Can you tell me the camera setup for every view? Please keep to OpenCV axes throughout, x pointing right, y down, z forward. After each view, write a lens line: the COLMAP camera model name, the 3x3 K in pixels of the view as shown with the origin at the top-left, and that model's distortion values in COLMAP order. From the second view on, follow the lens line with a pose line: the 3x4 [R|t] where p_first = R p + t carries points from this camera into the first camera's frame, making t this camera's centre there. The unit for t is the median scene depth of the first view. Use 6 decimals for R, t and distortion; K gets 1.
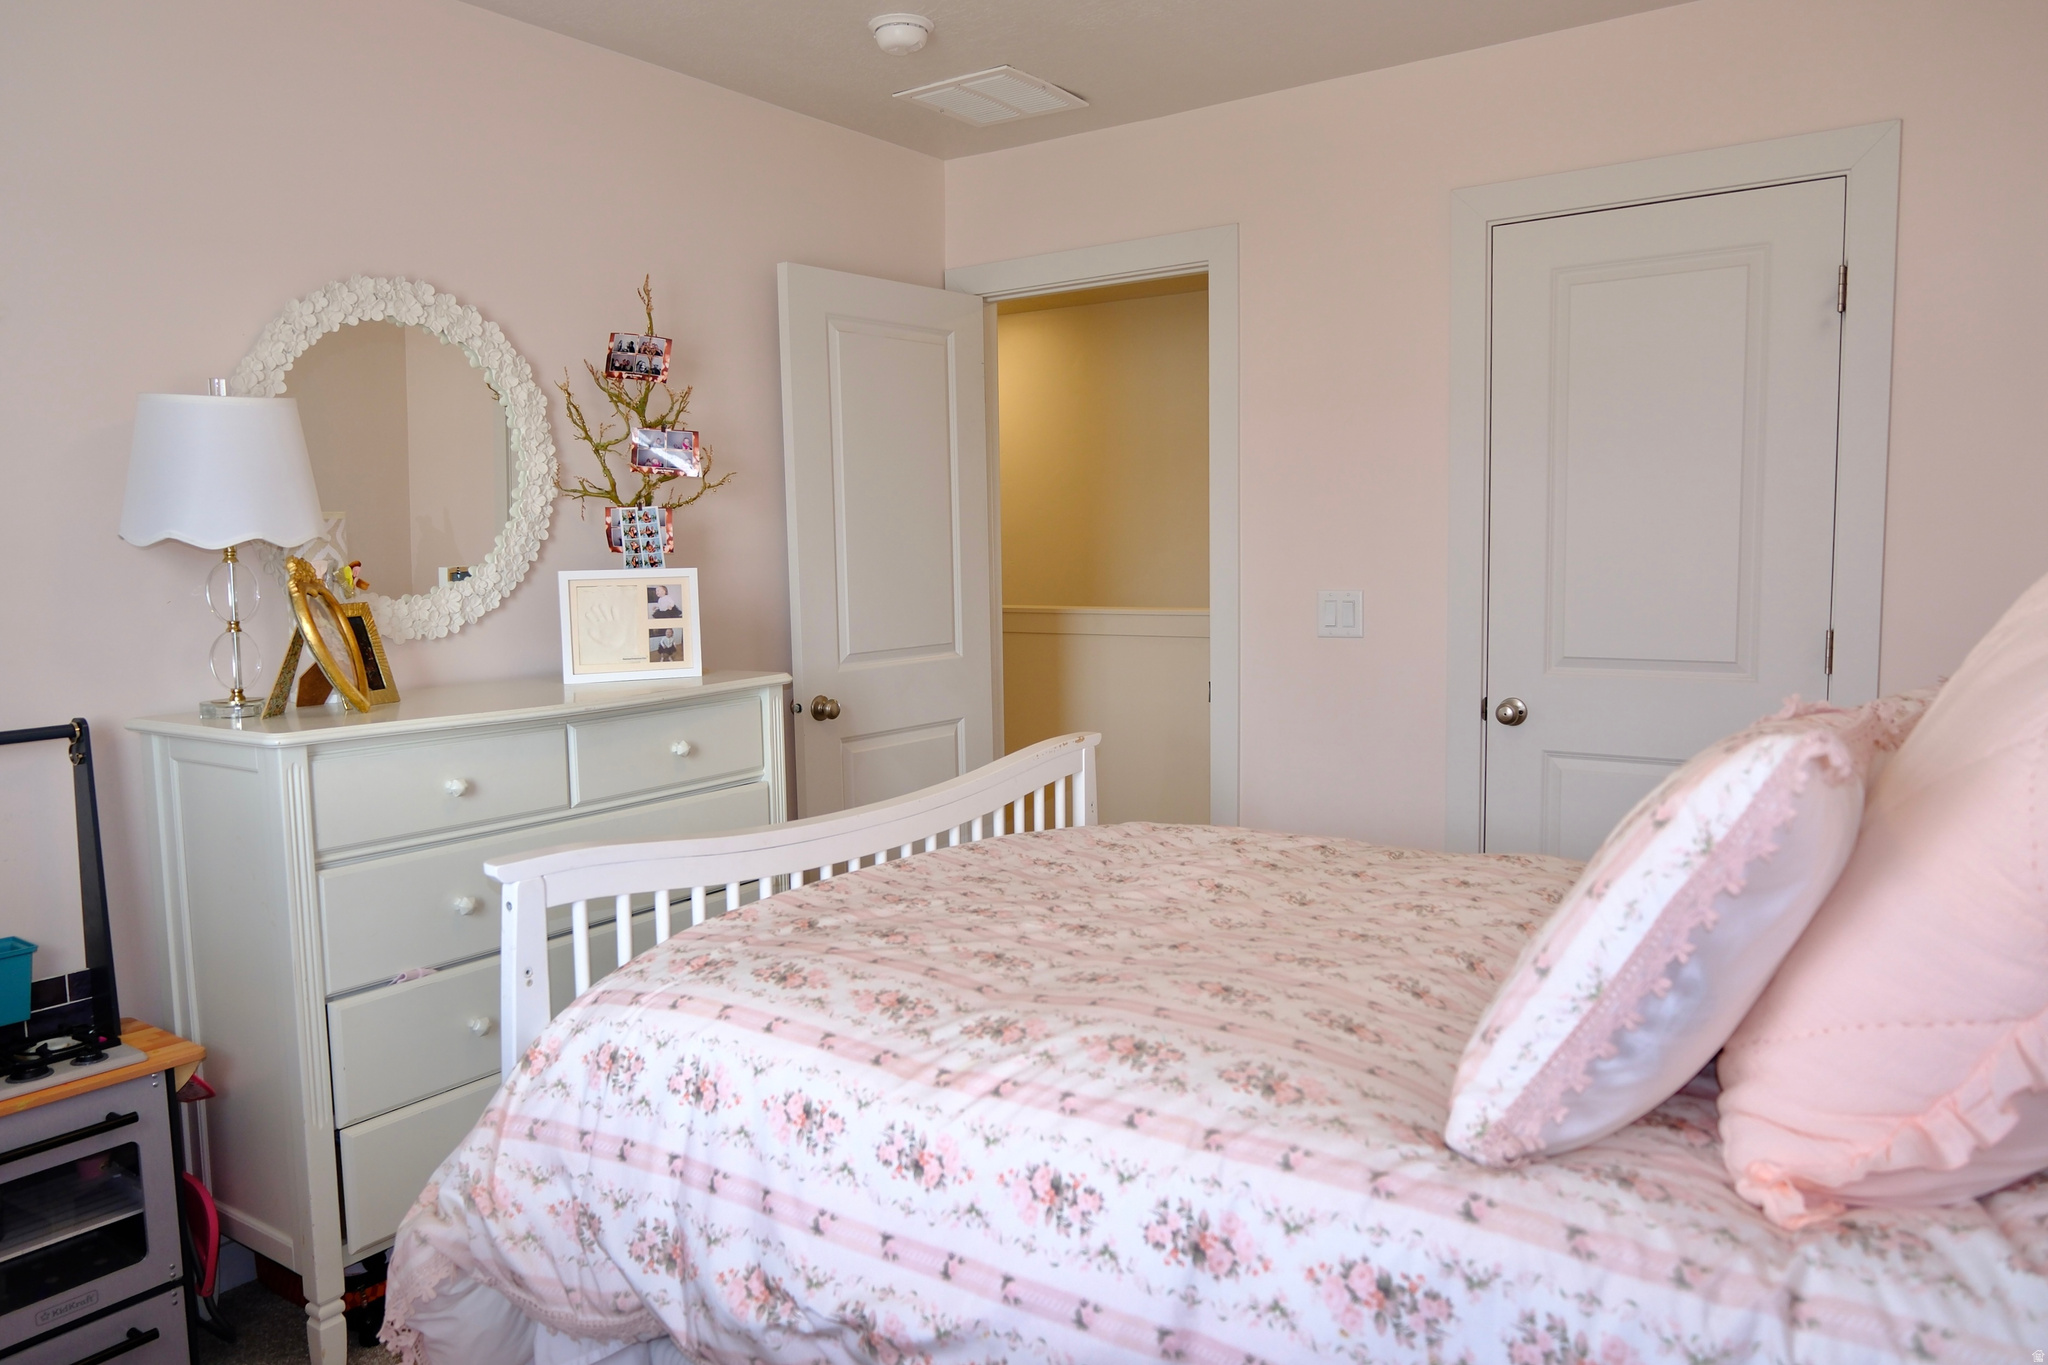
lens RADIAL K [[1376.1, 0, 1010.8], [0, 1376.1, 685.7], [0, 0, 1]] dist [0.001960, 0.001043]
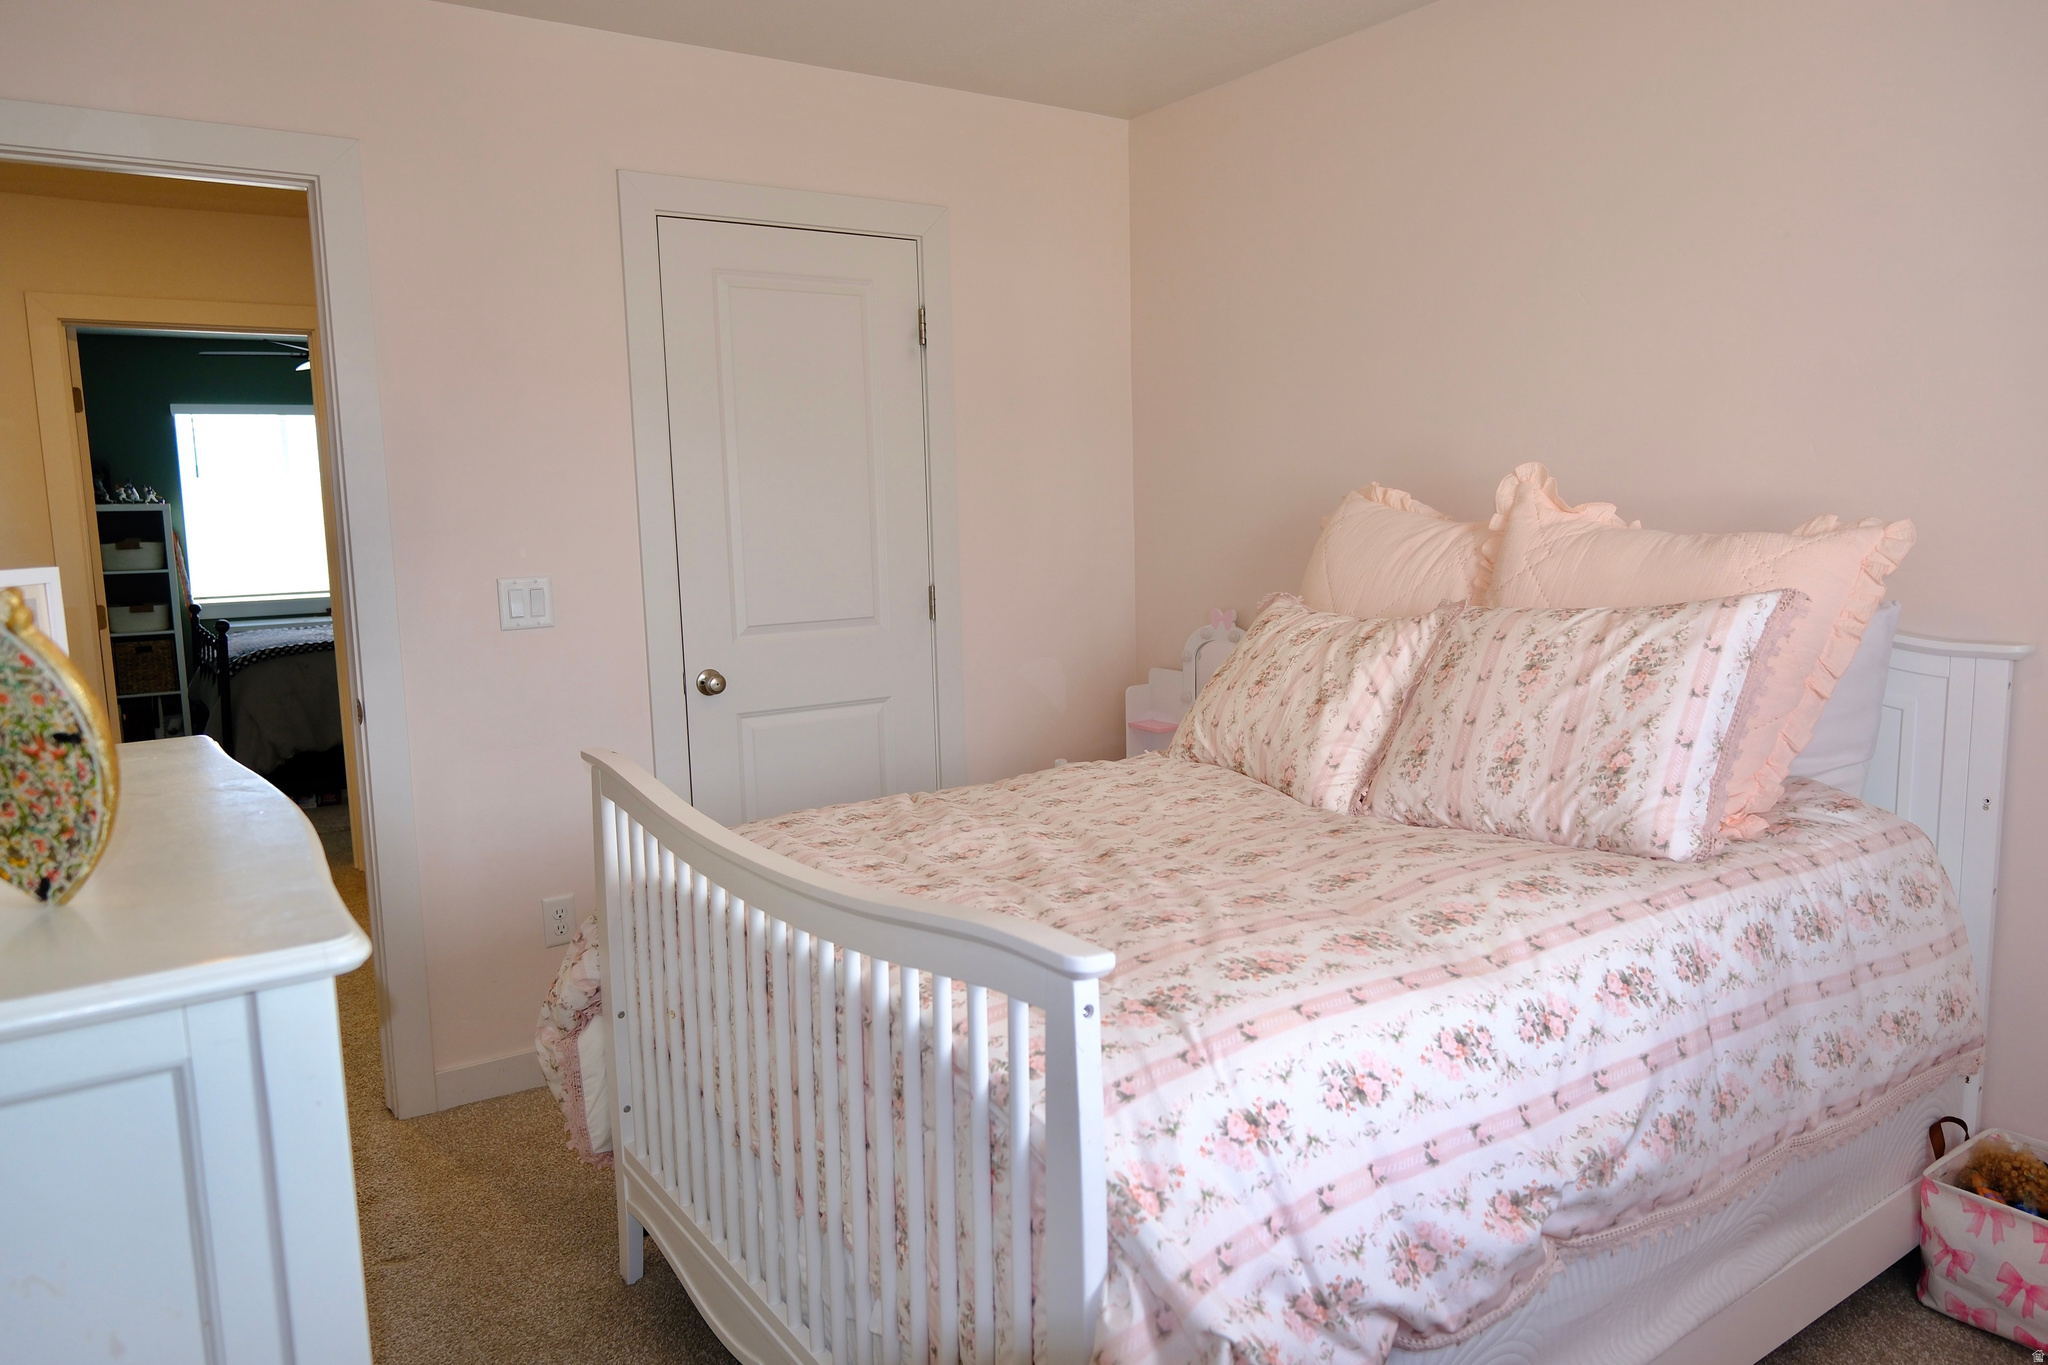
lens RADIAL K [[1376.1, 0, 1010.8], [0, 1376.1, 685.7], [0, 0, 1]] dist [0.001960, 0.001043]
pose [[0.351325, -0.108817, 0.929909, -1.088619], [0.110685, 0.991085, 0.074158, -0.064760], [-0.929688, 0.076873, 0.360237, 0.829768]]
